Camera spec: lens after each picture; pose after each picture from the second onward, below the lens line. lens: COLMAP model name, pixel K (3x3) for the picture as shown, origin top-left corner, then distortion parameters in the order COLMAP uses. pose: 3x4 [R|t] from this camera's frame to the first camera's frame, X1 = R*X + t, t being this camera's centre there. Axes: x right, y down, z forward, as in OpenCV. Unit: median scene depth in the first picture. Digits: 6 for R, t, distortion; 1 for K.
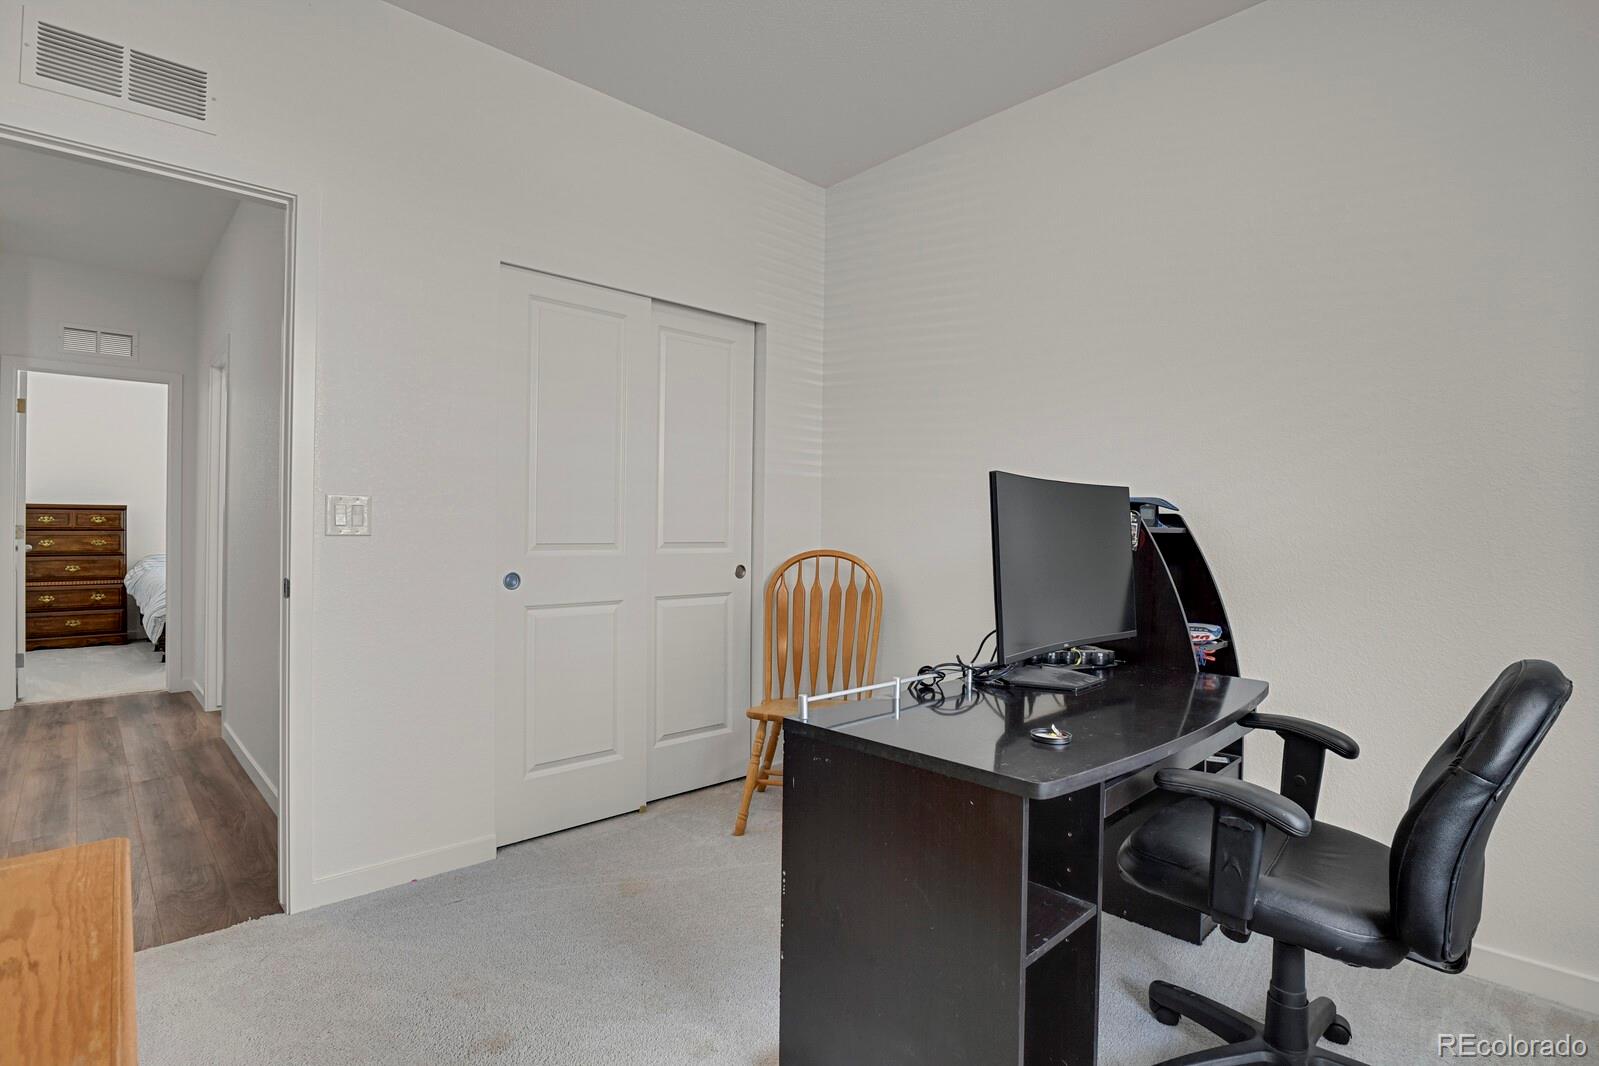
lens RADIAL K [[780.4, 0, 799.7], [0, 780.4, 534.9], [0, 0, 1]] dist [-0.022219, -0.005657]
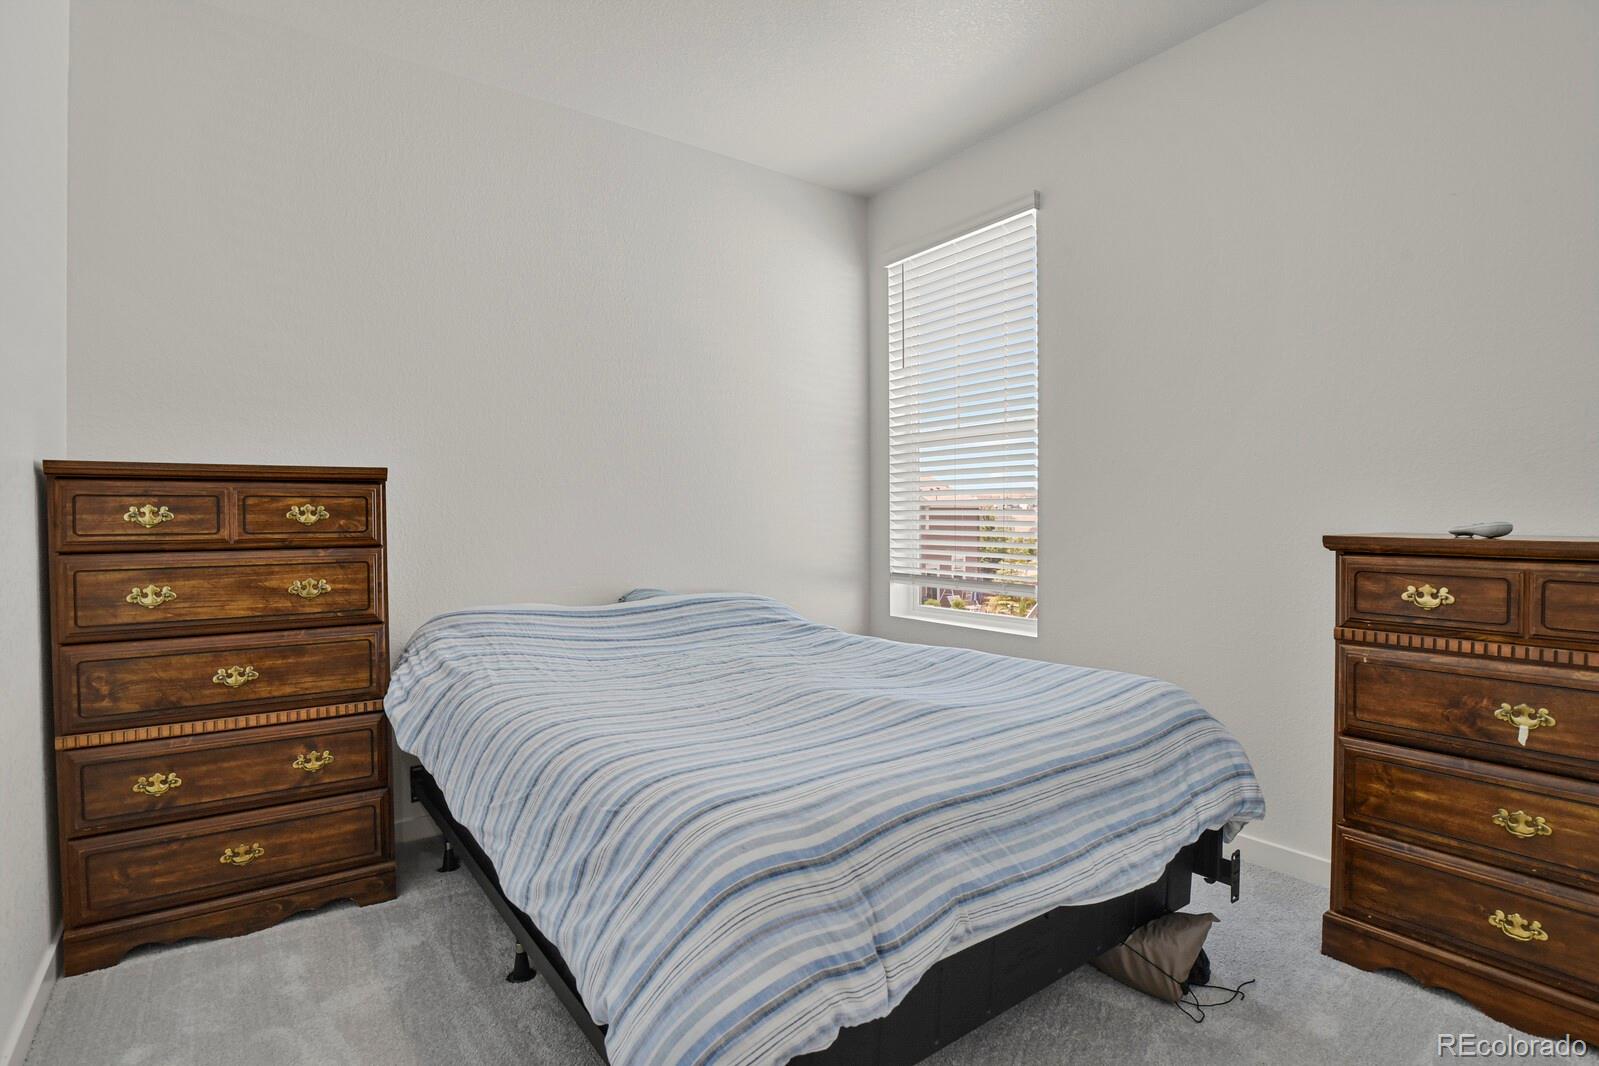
lens RADIAL K [[780.4, 0, 799.5], [0, 780.4, 526.5], [0, 0, 1]] dist [-0.022219, -0.005657]
pose [[0.990723, -0.020875, -0.134288, -0.679431], [0.021622, 0.999758, 0.004106, -0.011893], [0.134169, -0.006971, 0.990934, 0.715596]]
